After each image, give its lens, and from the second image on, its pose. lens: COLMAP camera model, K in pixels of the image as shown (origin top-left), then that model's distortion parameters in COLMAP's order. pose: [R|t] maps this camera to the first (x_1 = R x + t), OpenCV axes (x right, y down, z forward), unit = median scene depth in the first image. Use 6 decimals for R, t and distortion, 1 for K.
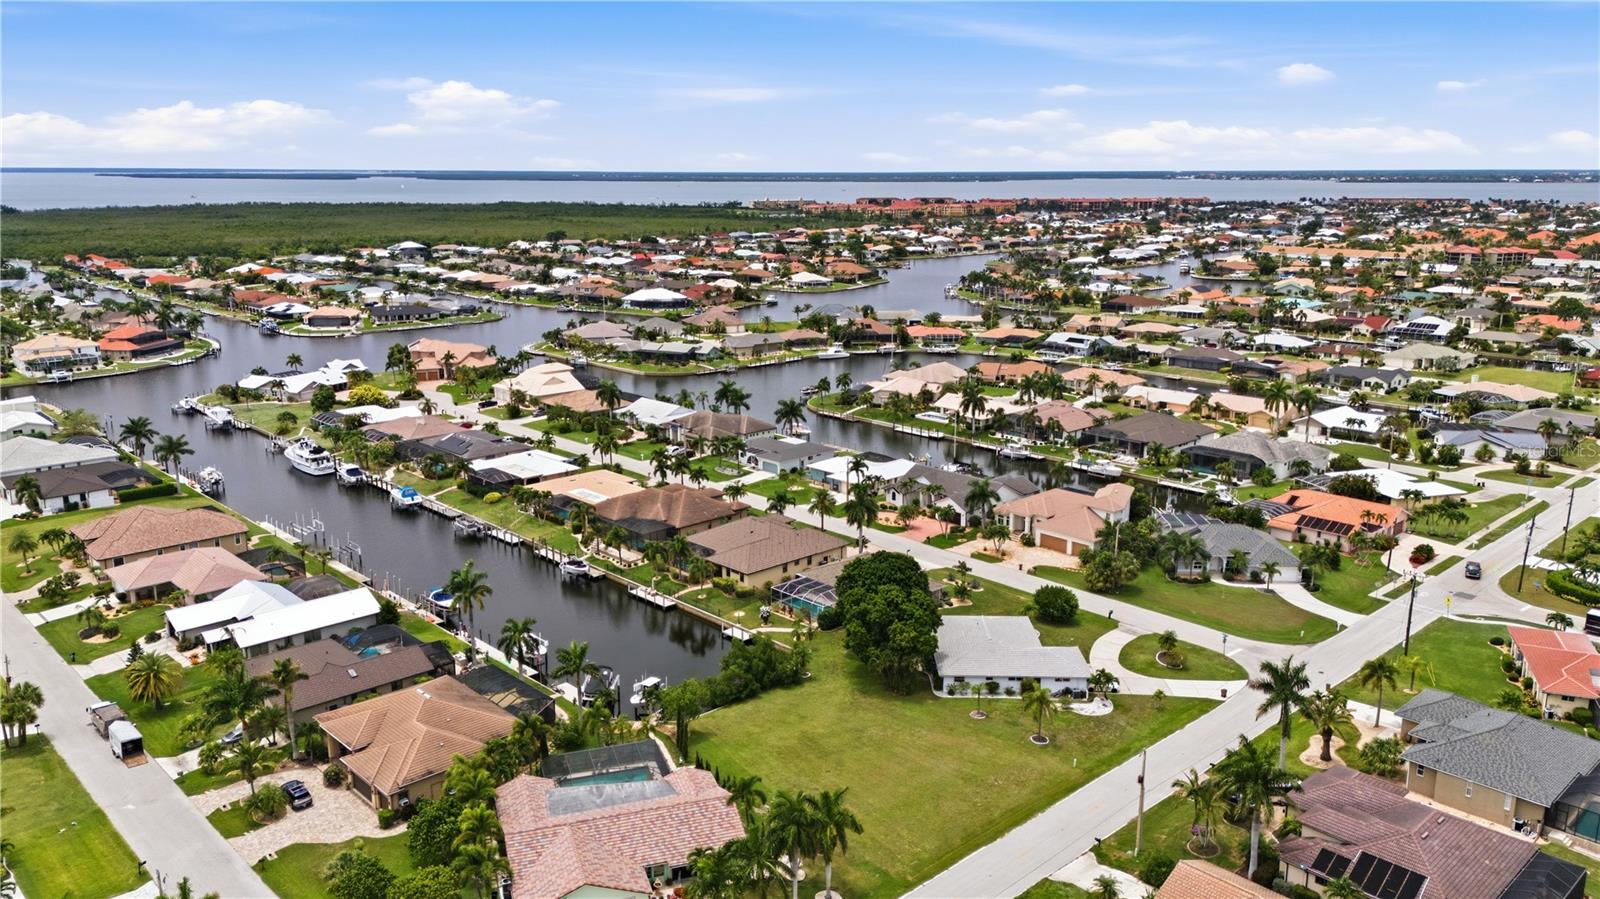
lens RADIAL K [[1185.1, 0, 800.0], [0, 1185.1, 449.5], [0, 0, 1]] dist [0.124391, -0.176036]
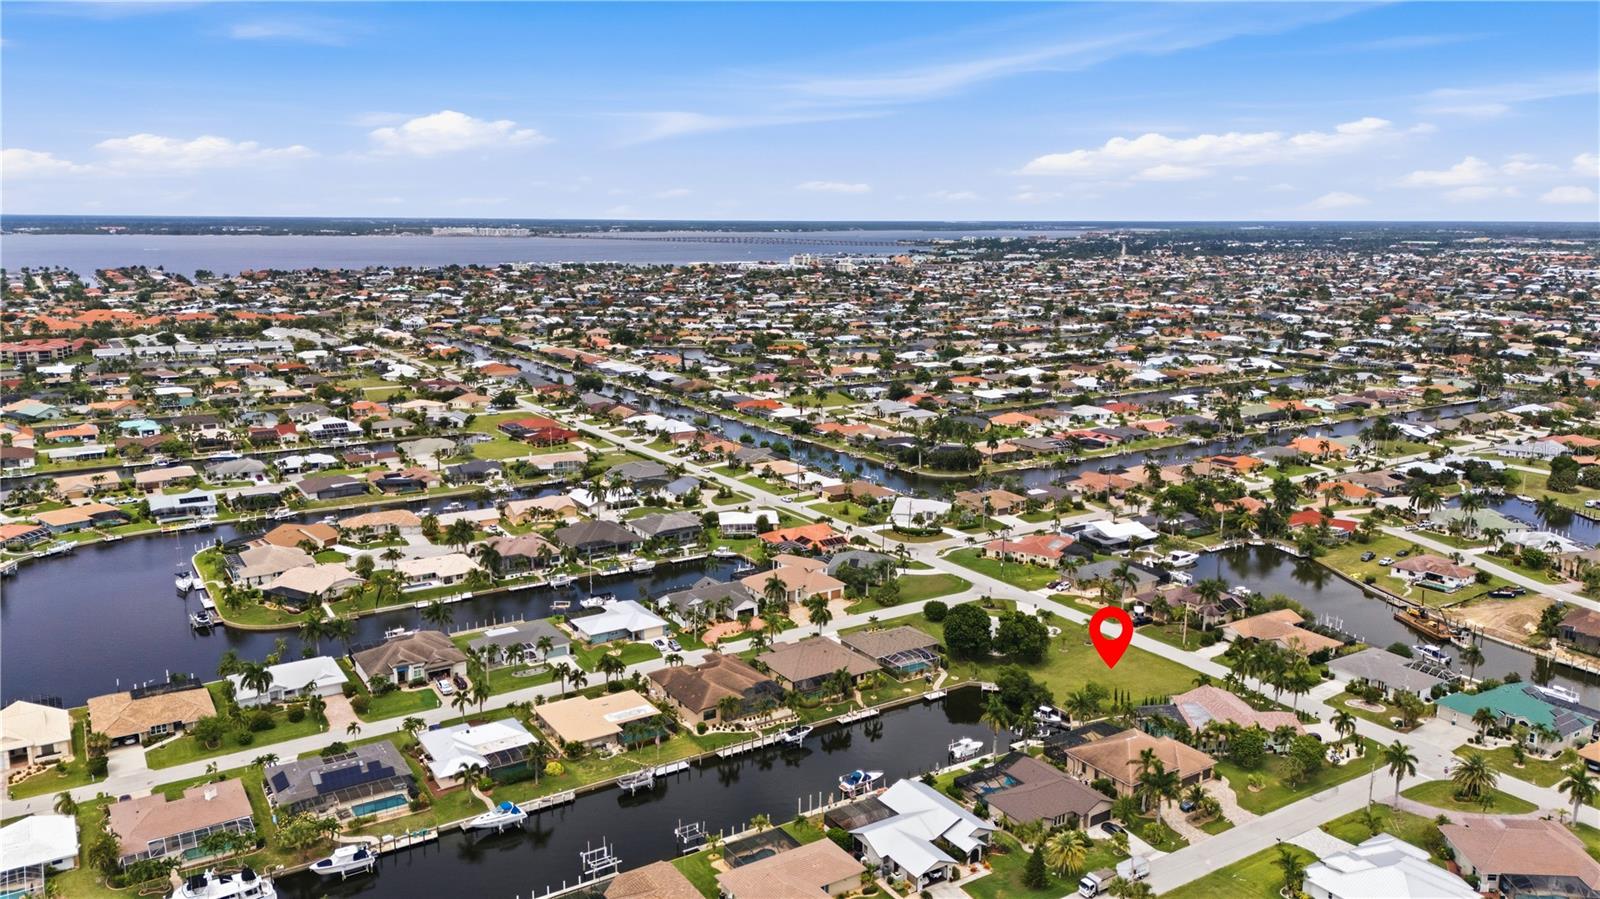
lens RADIAL K [[1174.2, 0, 800.0], [0, 1174.2, 449.5], [0, 0, 1]] dist [0.116946, -0.167327]
pose [[0.184500, -0.193493, 0.963598, -1.045365], [0.222609, 0.963177, 0.150785, -0.292172], [-0.957290, 0.186685, 0.220779, 0.549847]]
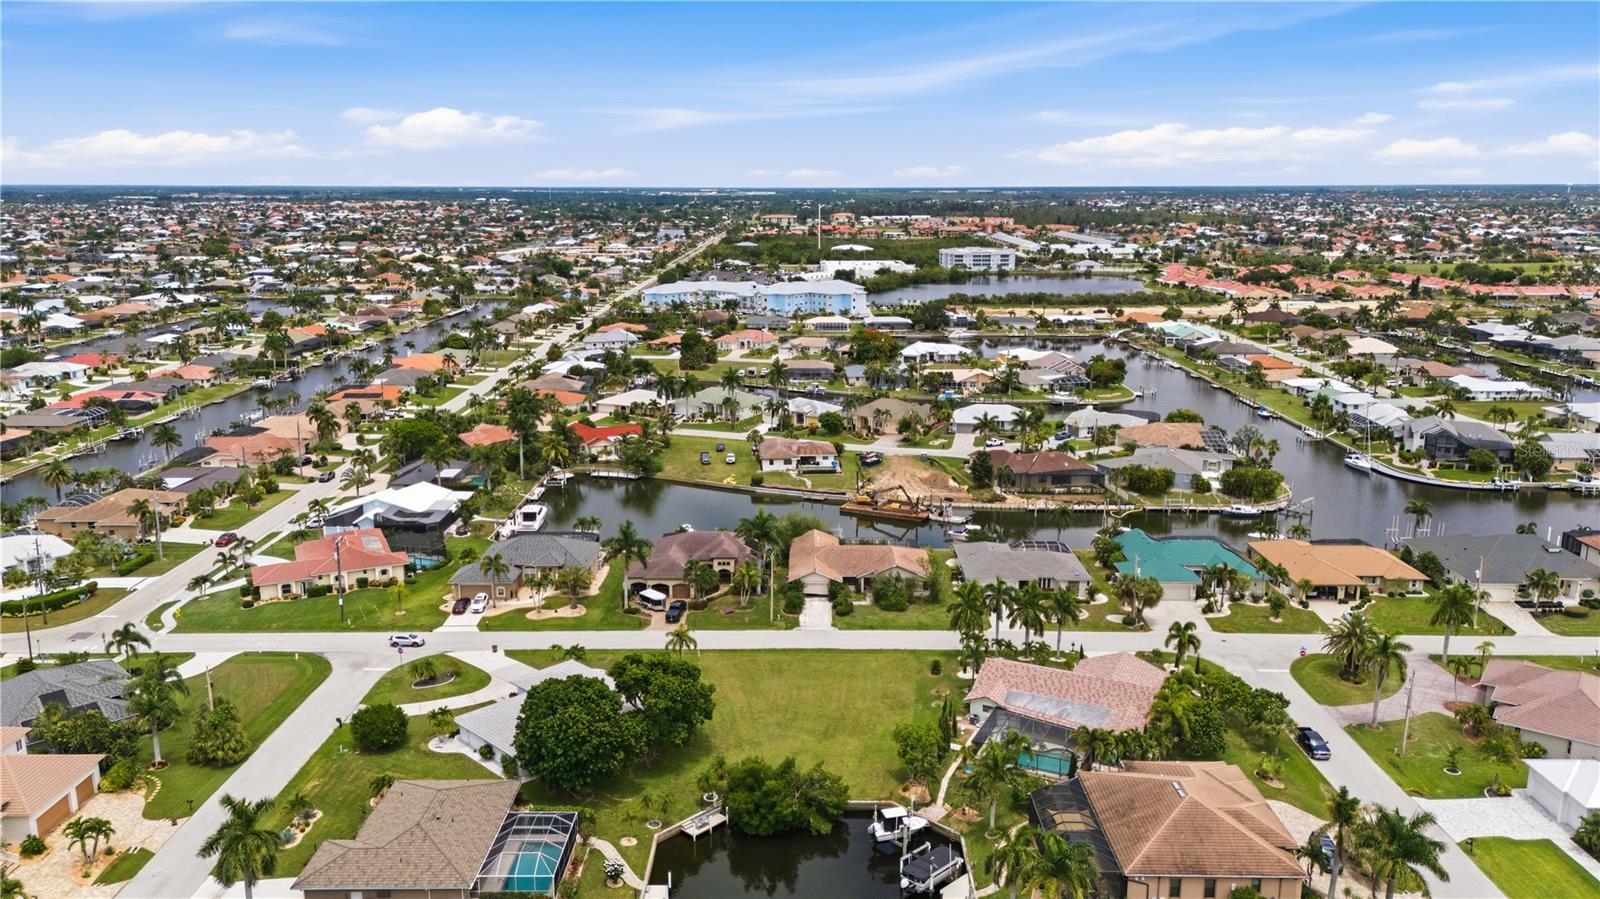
lens RADIAL K [[1174.2, 0, 800.0], [0, 1174.2, 449.5], [0, 0, 1]] dist [0.116946, -0.167327]
pose [[-0.720857, -0.152821, 0.676026, -0.360819], [0.159062, 0.912877, 0.375973, -0.212247], [-0.674585, 0.378553, -0.633746, 0.895387]]
